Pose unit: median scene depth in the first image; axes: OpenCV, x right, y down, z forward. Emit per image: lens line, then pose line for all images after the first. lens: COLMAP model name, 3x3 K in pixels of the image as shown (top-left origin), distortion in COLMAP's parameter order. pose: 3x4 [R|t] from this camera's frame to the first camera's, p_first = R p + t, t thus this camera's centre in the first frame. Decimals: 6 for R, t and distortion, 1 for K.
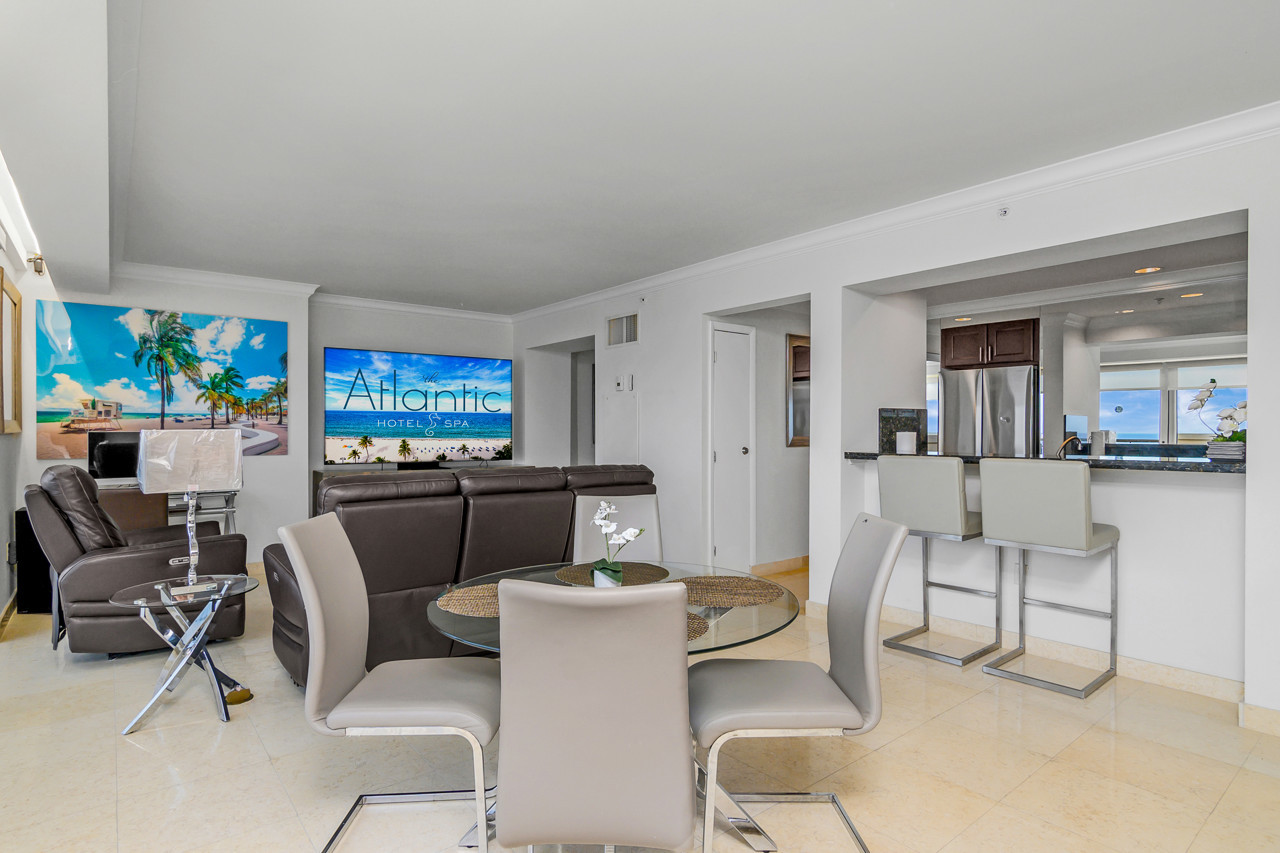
lens RADIAL K [[689.4, 0, 640.0], [0, 689.4, 426.5], [0, 0, 1]] dist [-0.004682, 0.015833]
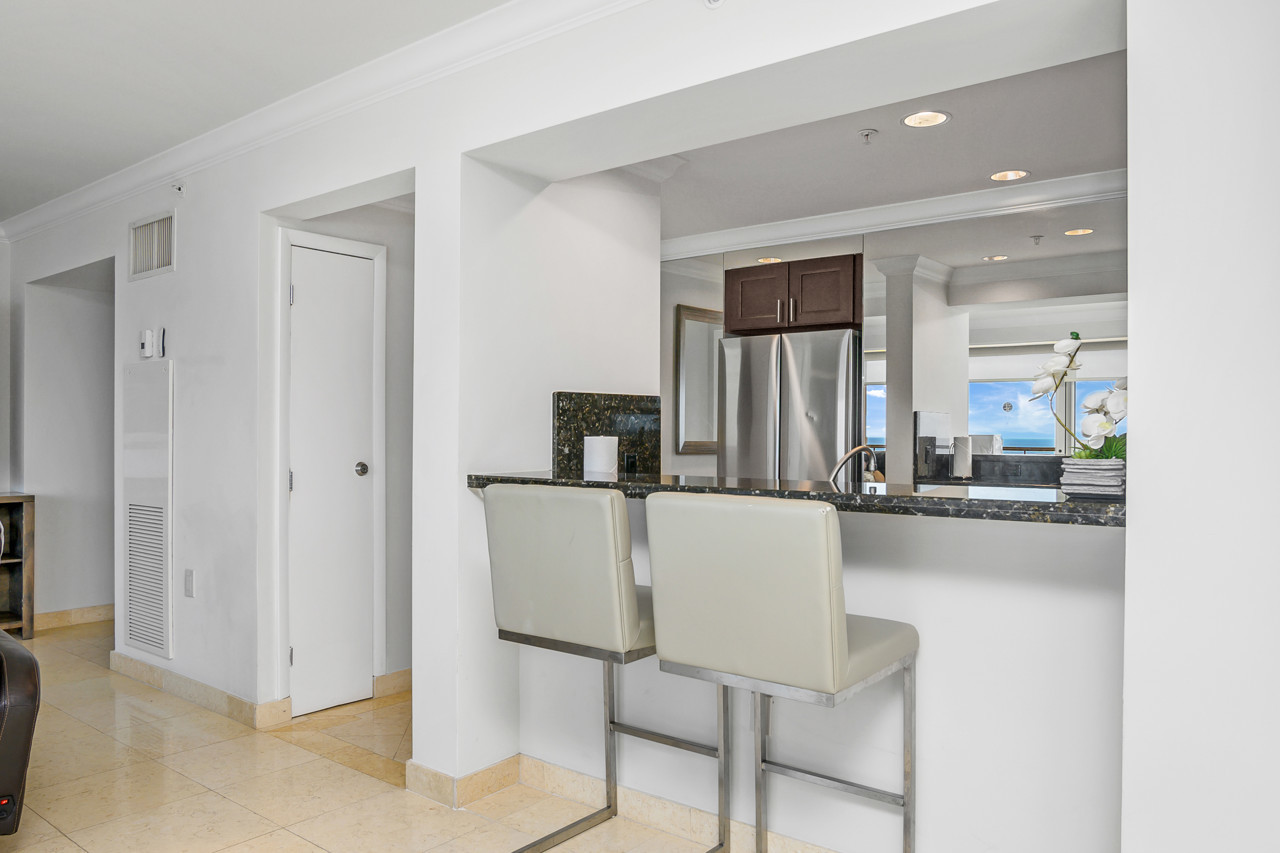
lens RADIAL K [[901.8, 0, 640.0], [0, 901.8, 426.5], [0, 0, 1]] dist [0.005110, 0.001463]
pose [[0.980783, 0.005702, 0.195017, 0.275631], [-0.005406, 0.999983, -0.002048, 0.001554], [-0.195025, 0.000955, 0.980798, 0.296009]]
